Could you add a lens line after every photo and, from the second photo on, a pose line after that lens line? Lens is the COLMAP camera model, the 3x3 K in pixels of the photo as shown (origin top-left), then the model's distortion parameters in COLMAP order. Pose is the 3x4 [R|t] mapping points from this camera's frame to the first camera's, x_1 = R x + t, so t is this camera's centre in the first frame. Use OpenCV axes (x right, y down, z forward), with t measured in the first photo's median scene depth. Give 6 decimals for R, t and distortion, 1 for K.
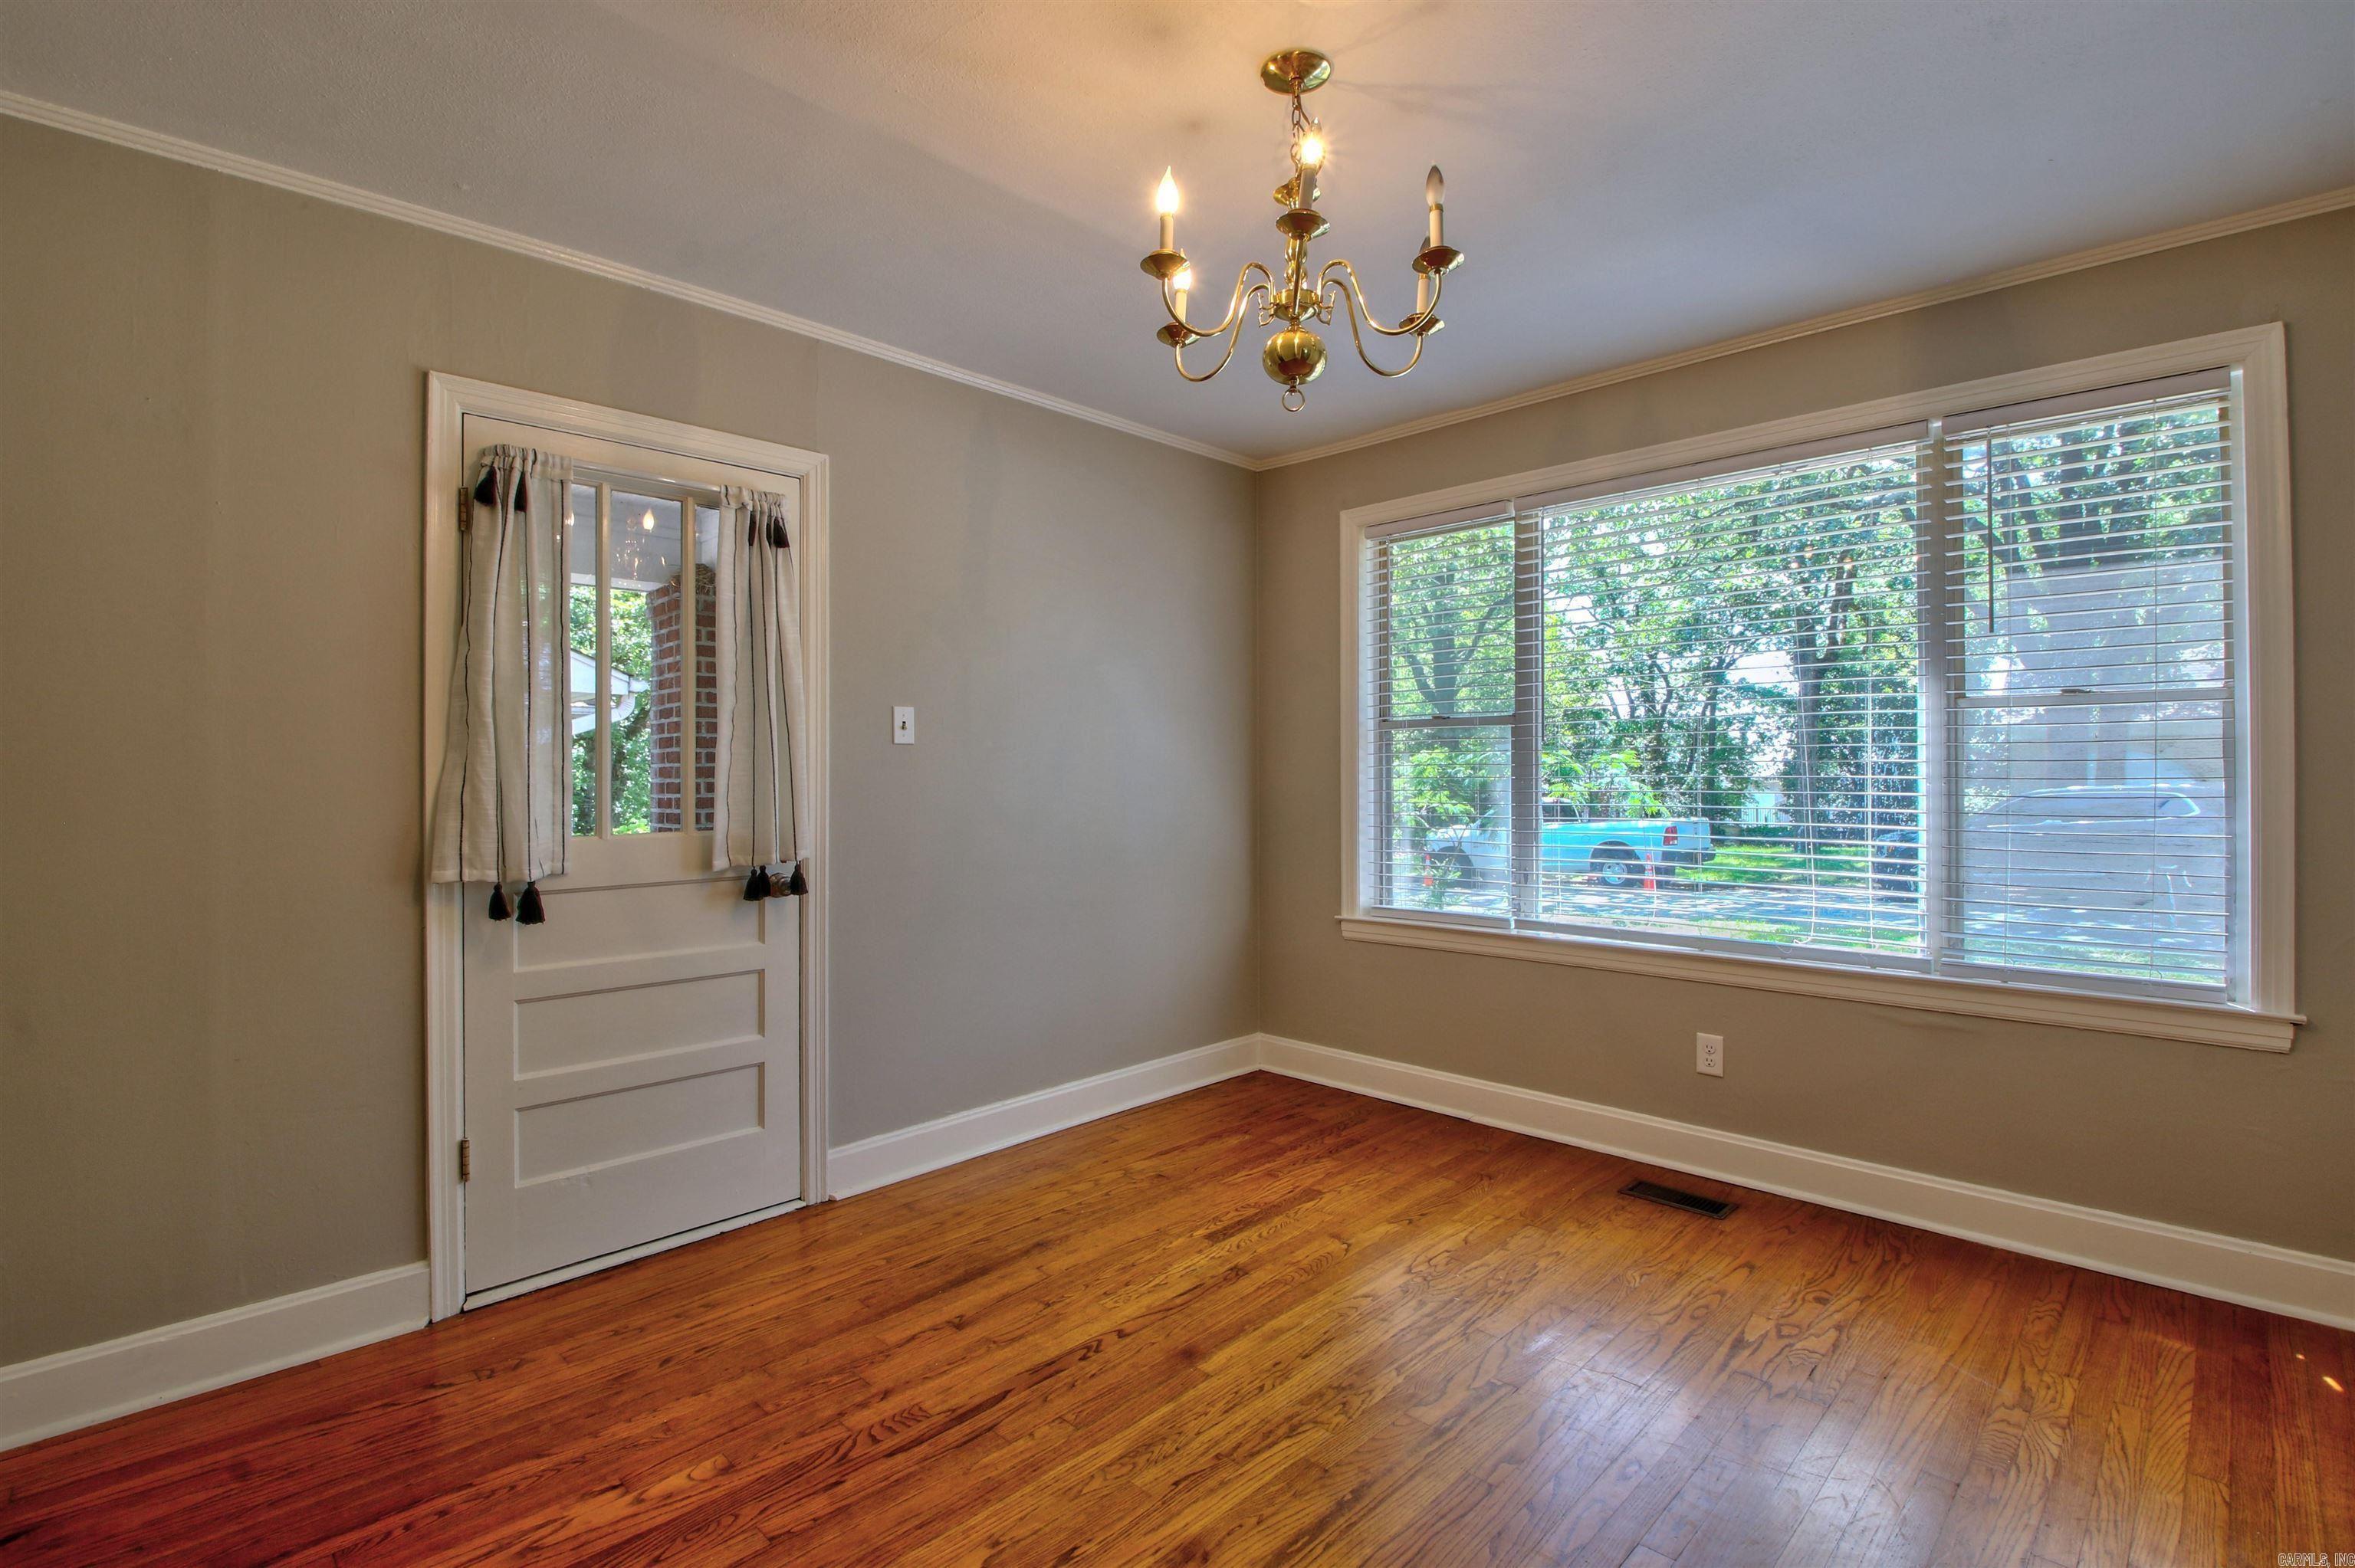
lens RADIAL K [[1090.0, 0, 1190.1], [0, 1090.0, 773.3], [0, 0, 1]] dist [0.012912, -0.020876]
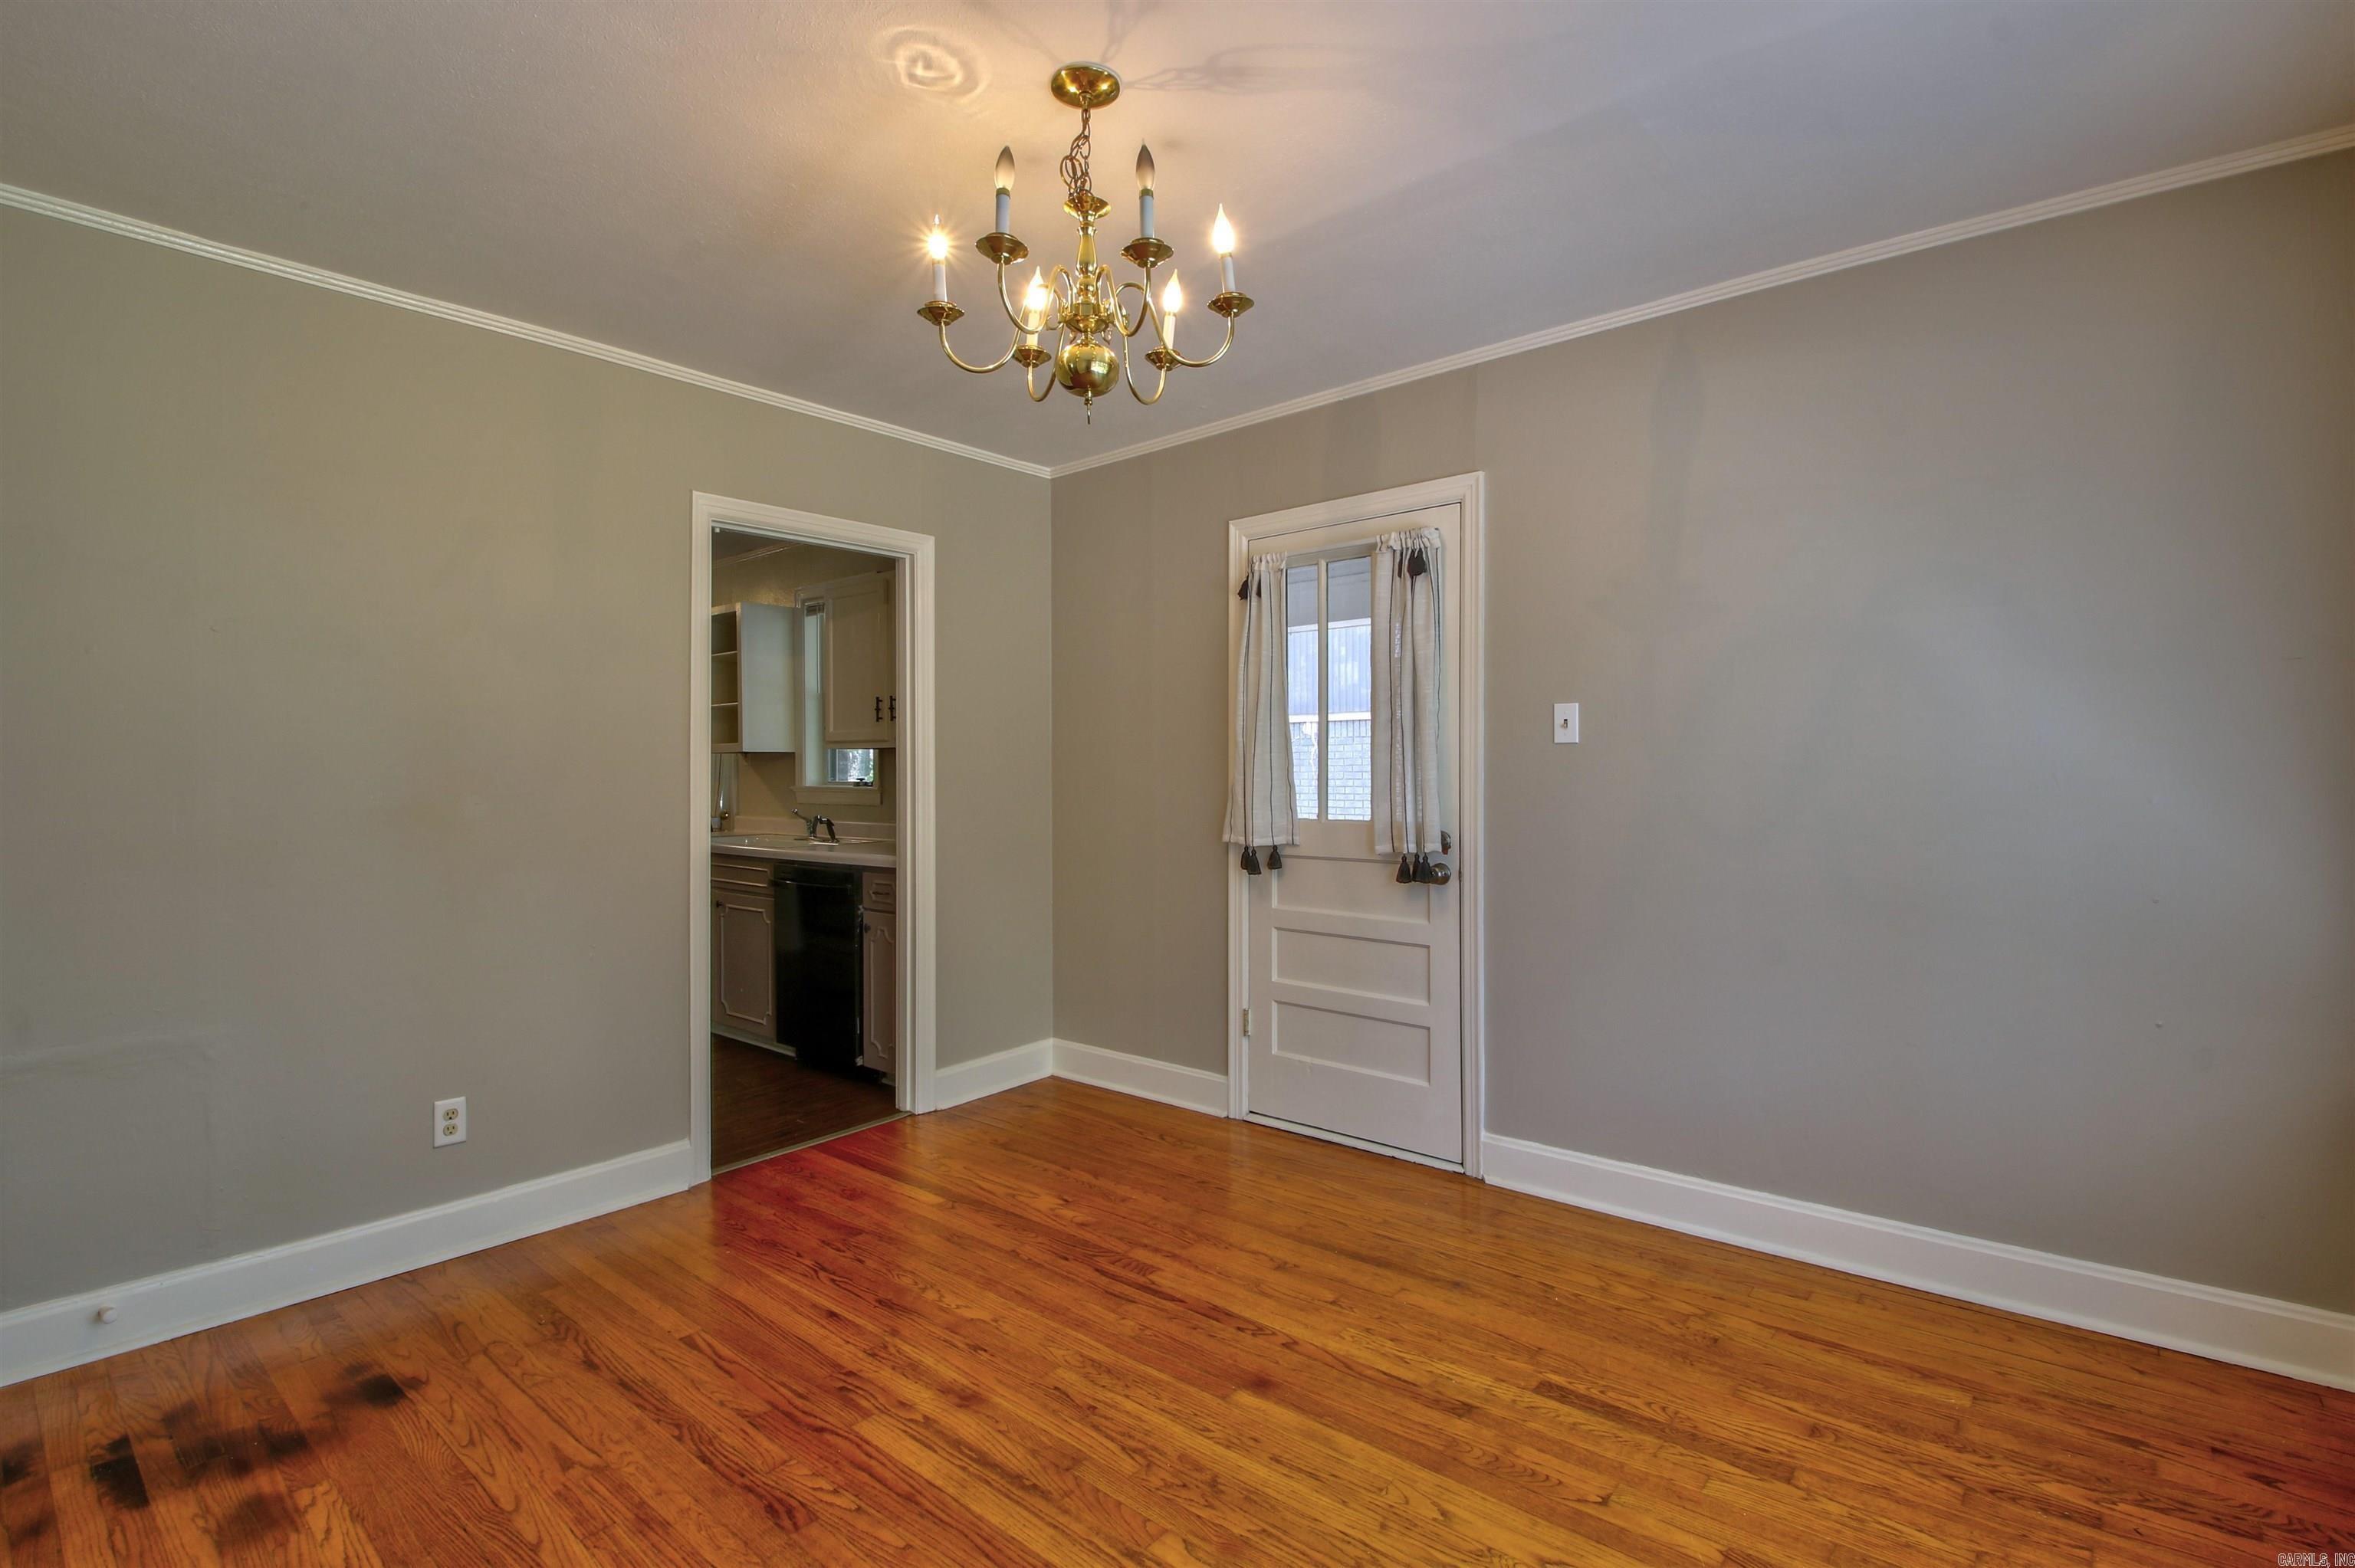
lens RADIAL K [[1090.0, 0, 1166.8], [0, 1090.0, 764.0], [0, 0, 1]] dist [0.012912, -0.020876]
pose [[0.062441, -0.003487, -0.998043, 0.869295], [0.004040, 0.999987, -0.003241, -0.008894], [0.998041, -0.003829, 0.062454, 0.784222]]
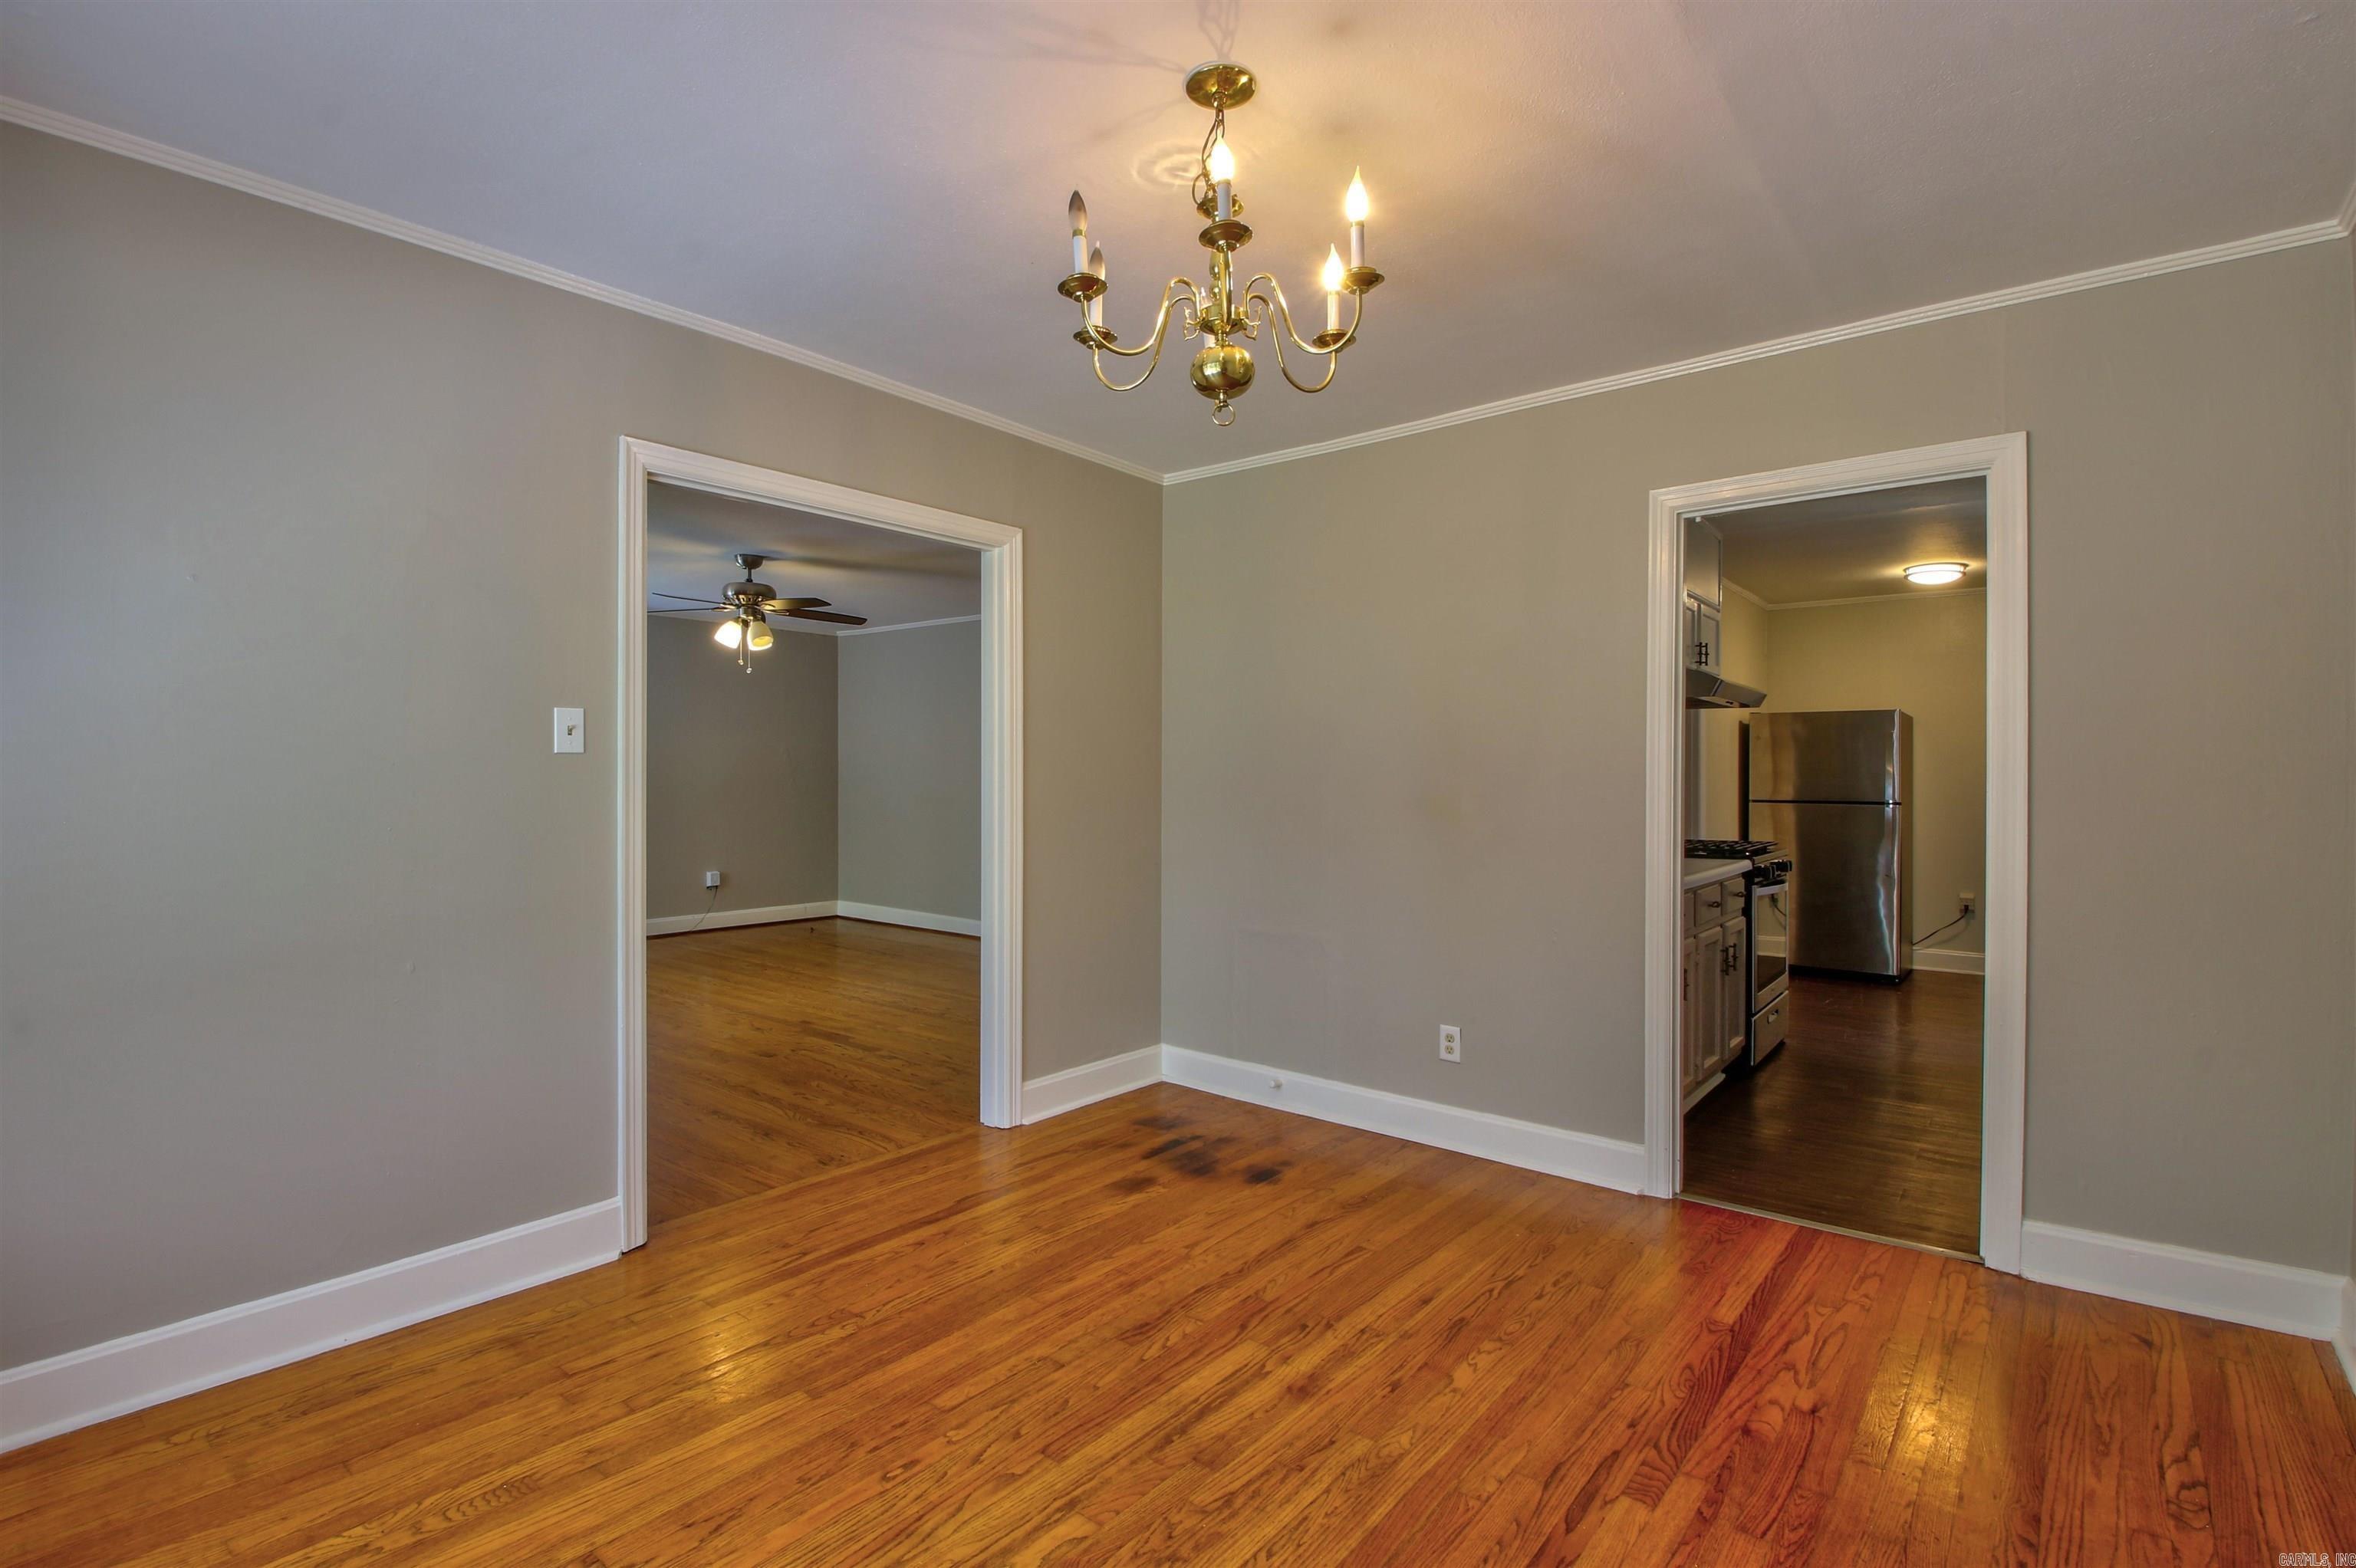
lens RADIAL K [[1090.5, 0, 1187.4], [0, 1090.5, 766.5], [0, 0, 1]] dist [0.012912, -0.020876]
pose [[-0.995692, 0.001398, -0.092714, 0.172372], [0.001699, 0.999994, -0.003168, -0.013822], [0.092709, -0.003312, -0.995688, 1.551074]]
